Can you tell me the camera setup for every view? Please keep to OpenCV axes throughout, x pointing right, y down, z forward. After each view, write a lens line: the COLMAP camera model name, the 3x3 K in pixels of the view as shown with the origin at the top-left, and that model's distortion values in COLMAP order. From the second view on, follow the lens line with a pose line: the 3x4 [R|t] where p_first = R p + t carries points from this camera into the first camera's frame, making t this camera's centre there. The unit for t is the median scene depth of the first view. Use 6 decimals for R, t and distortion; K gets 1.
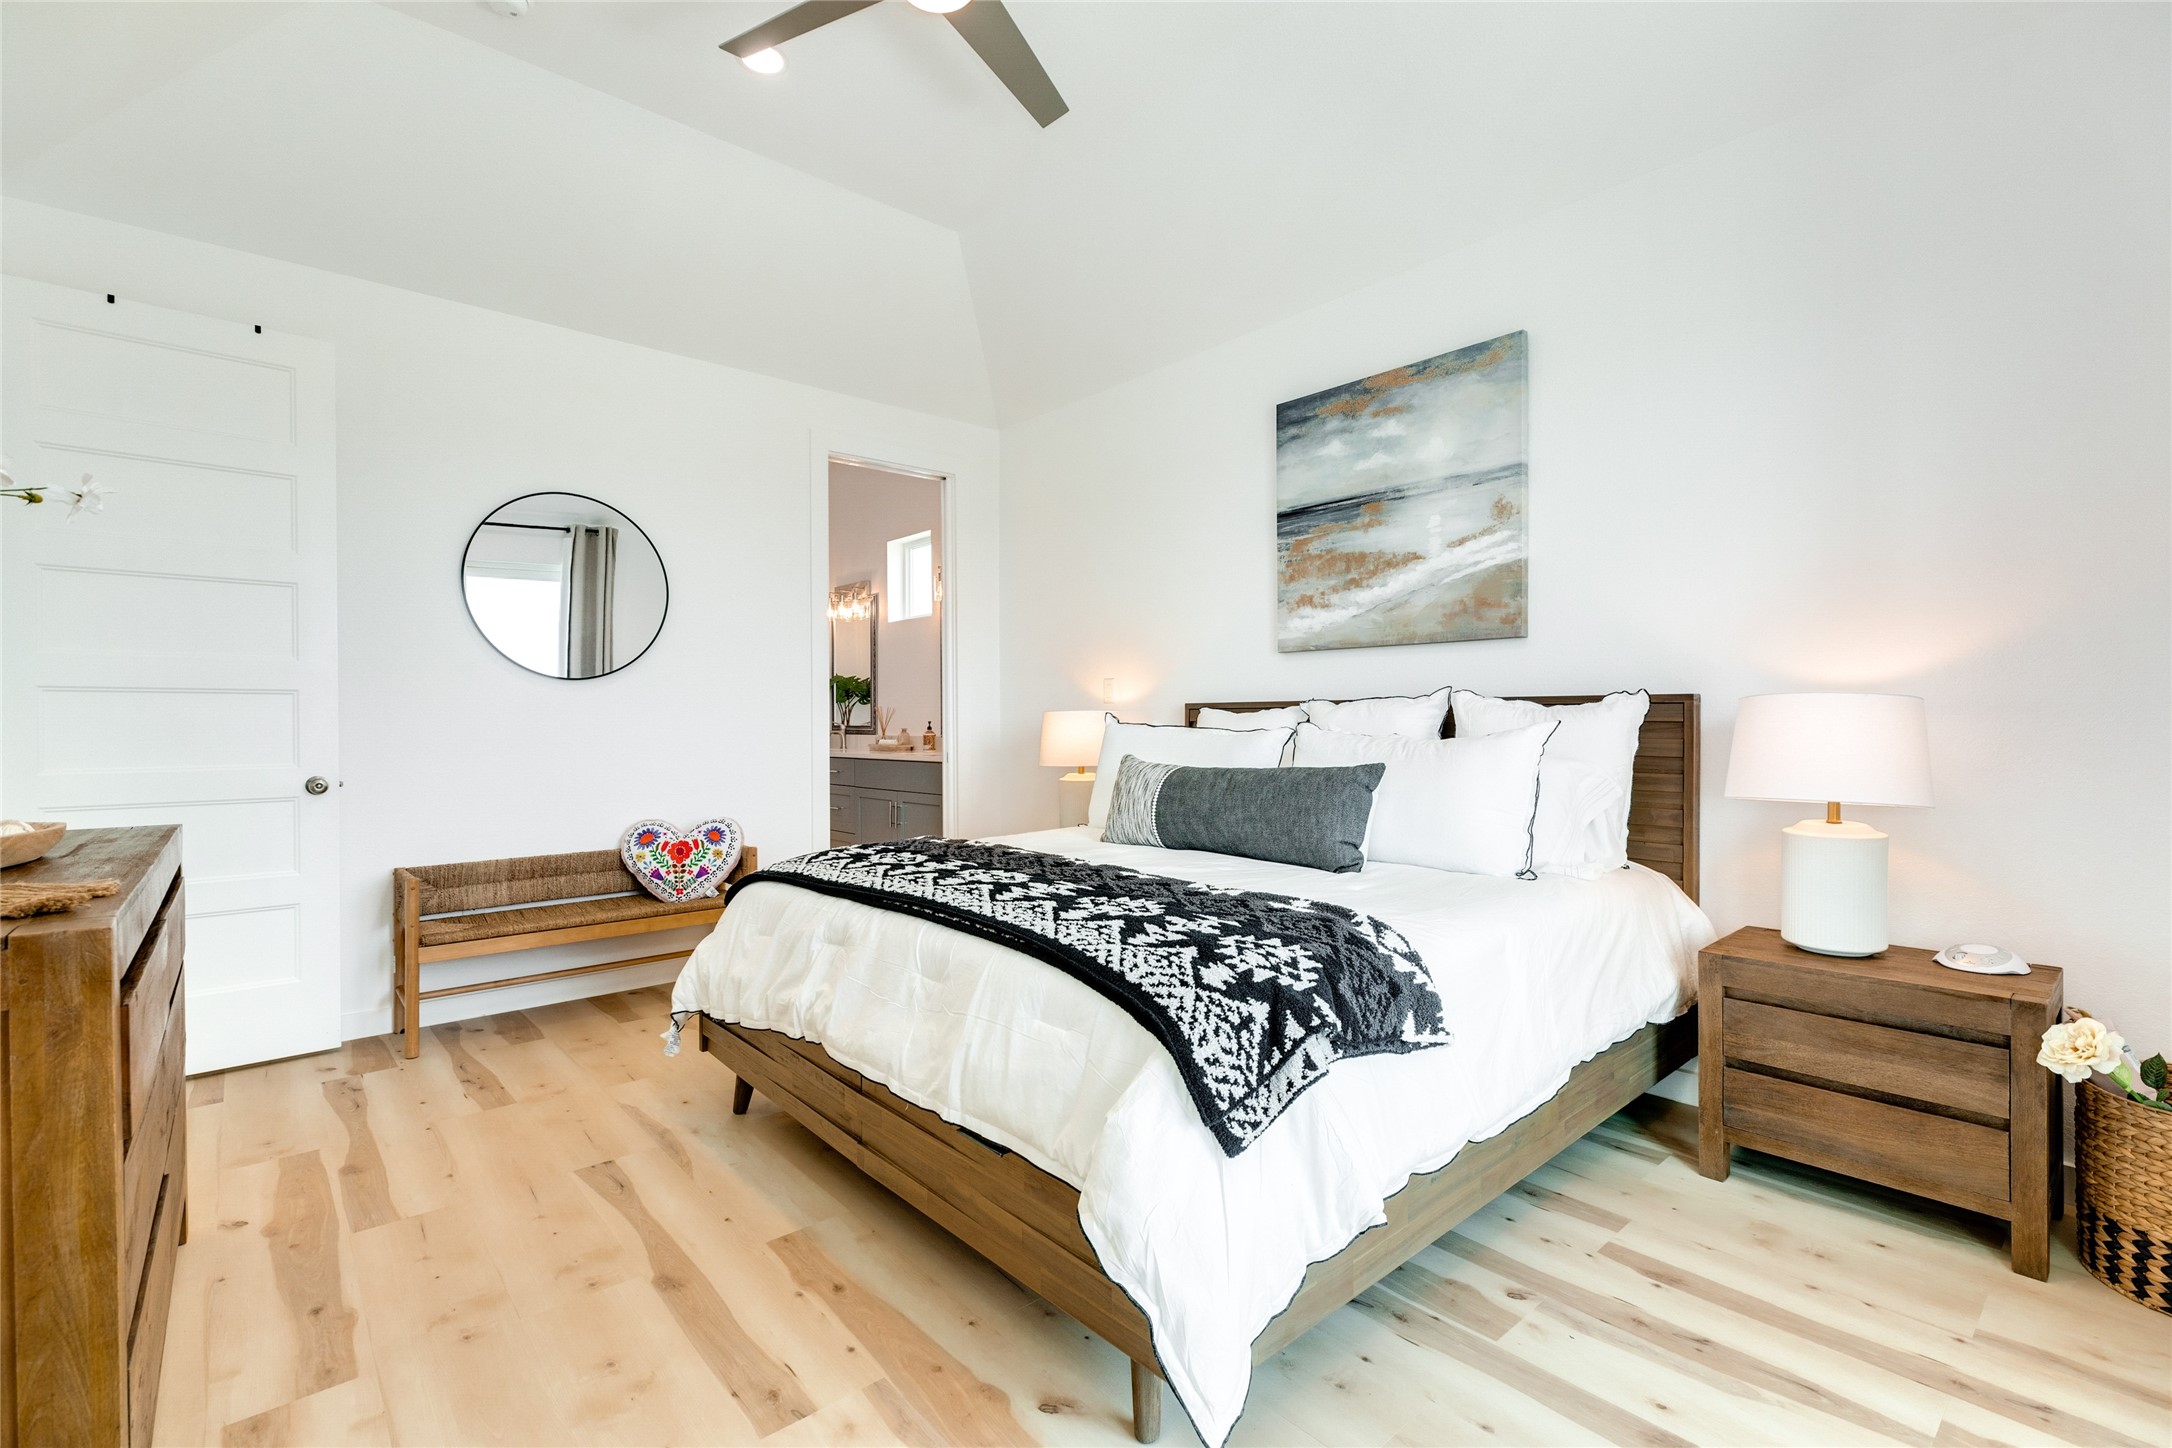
lens RADIAL K [[964.4, 0, 1083.4], [0, 964.4, 726.8], [0, 0, 1]] dist [0.003843, -0.000059]
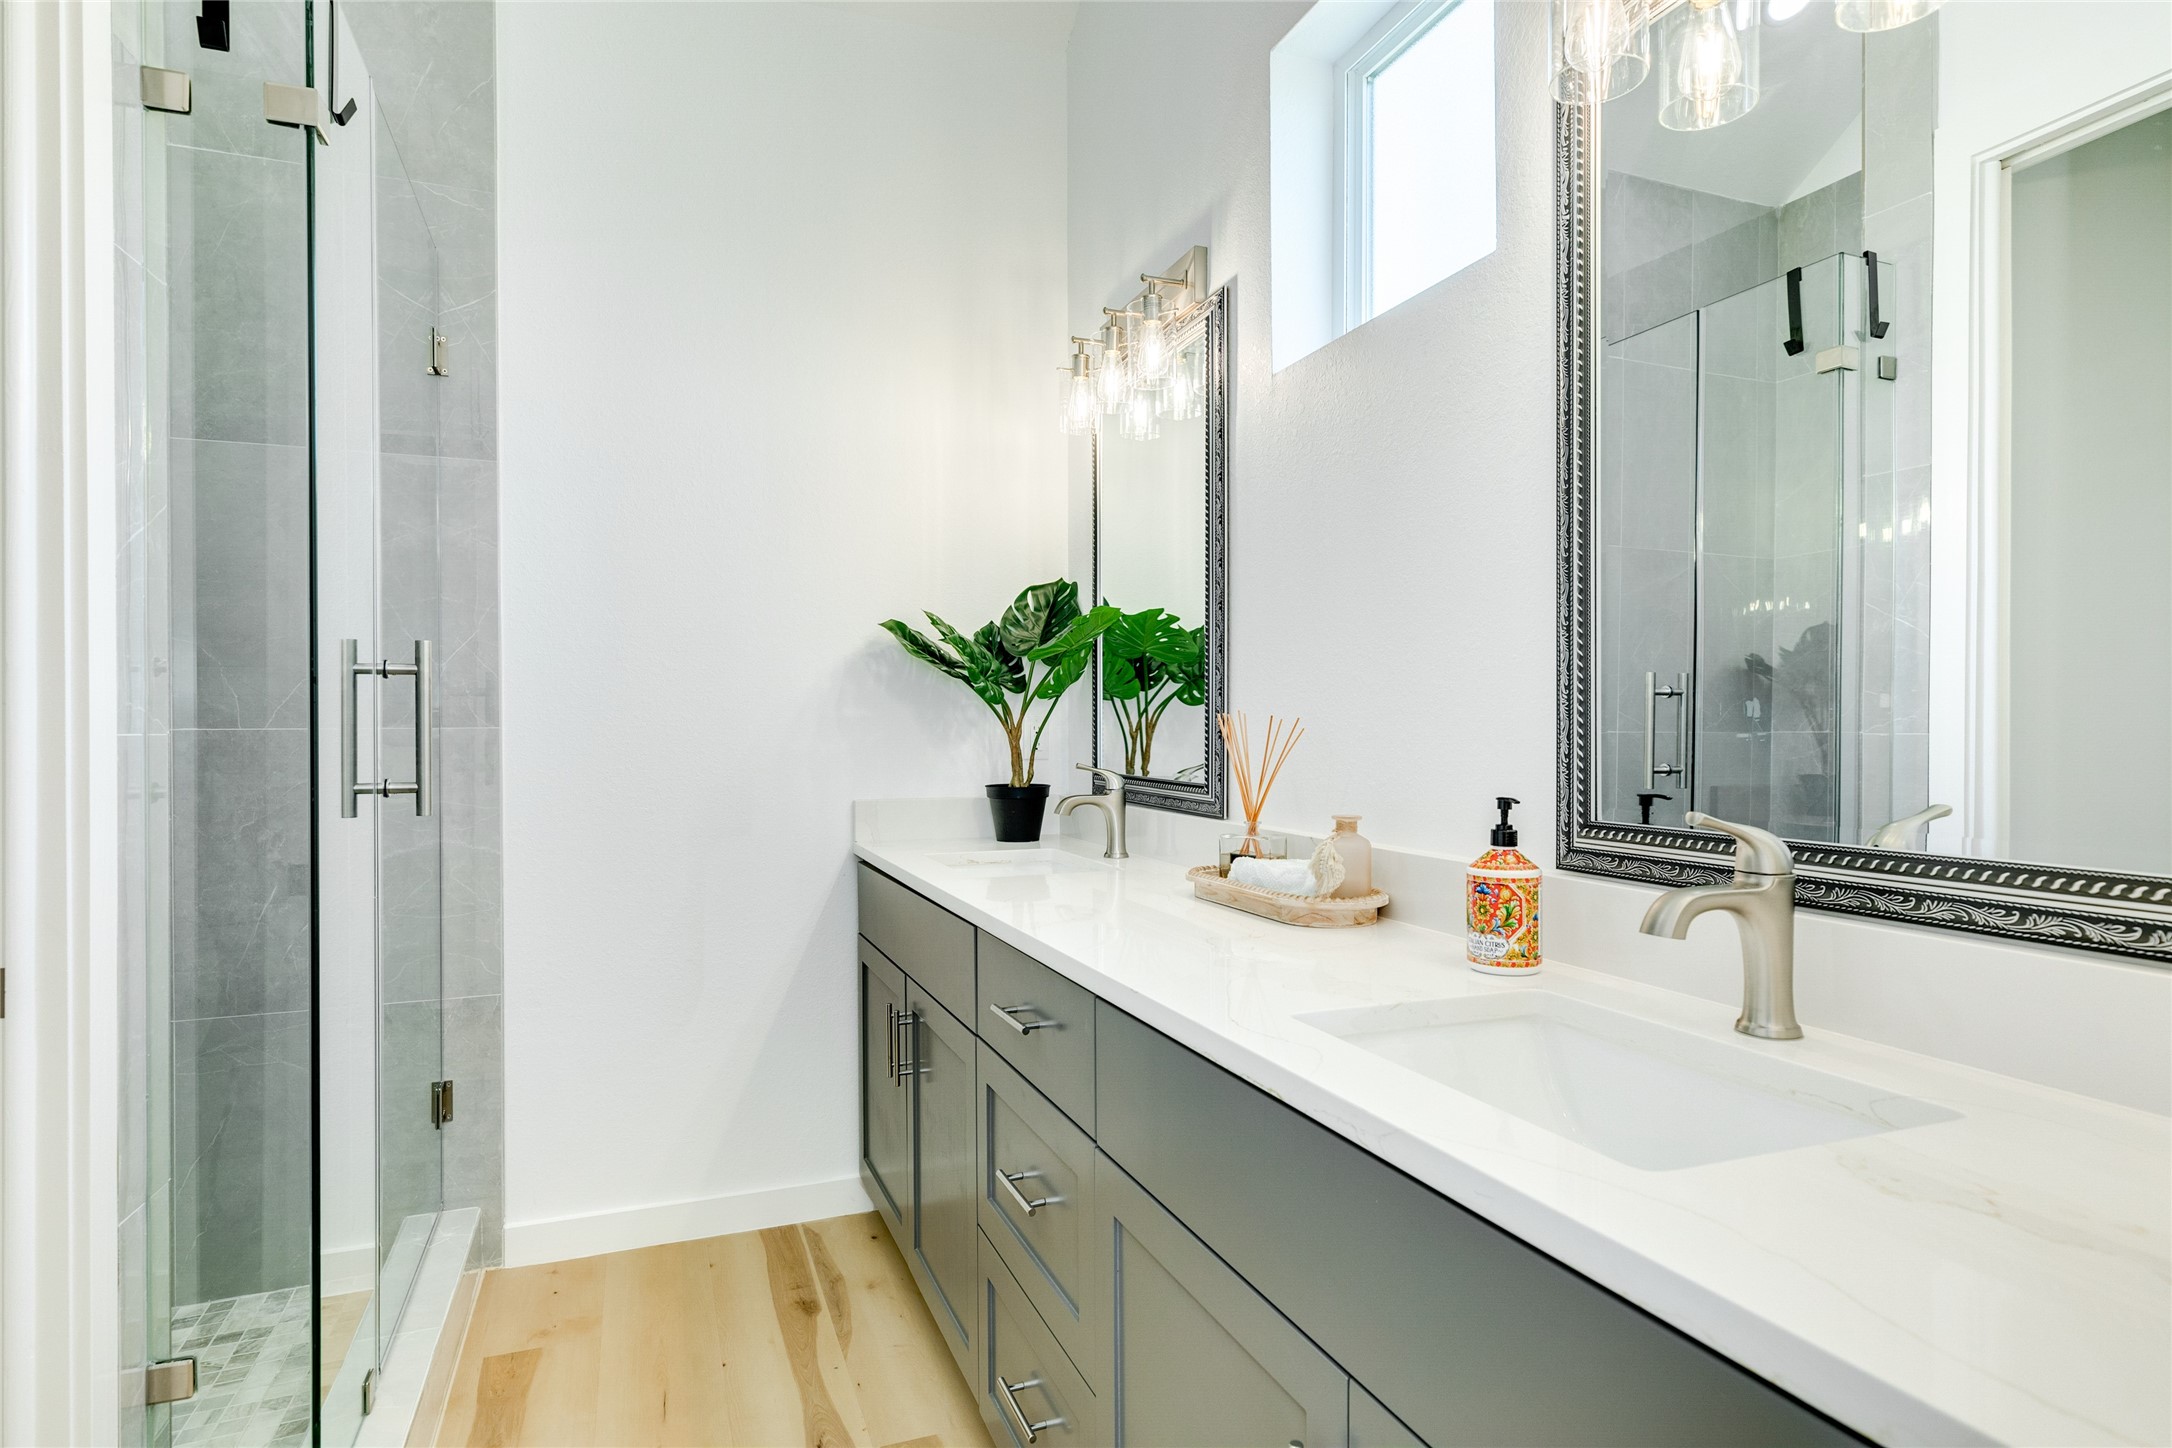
lens RADIAL K [[964.4, 0, 1083.4], [0, 964.4, 726.8], [0, 0, 1]] dist [0.003843, -0.000059]
pose [[0.931395, 0.004800, -0.363979, -0.153724], [-0.006501, 0.999973, -0.003449, -0.015997], [0.363953, 0.005578, 0.931401, 0.736396]]
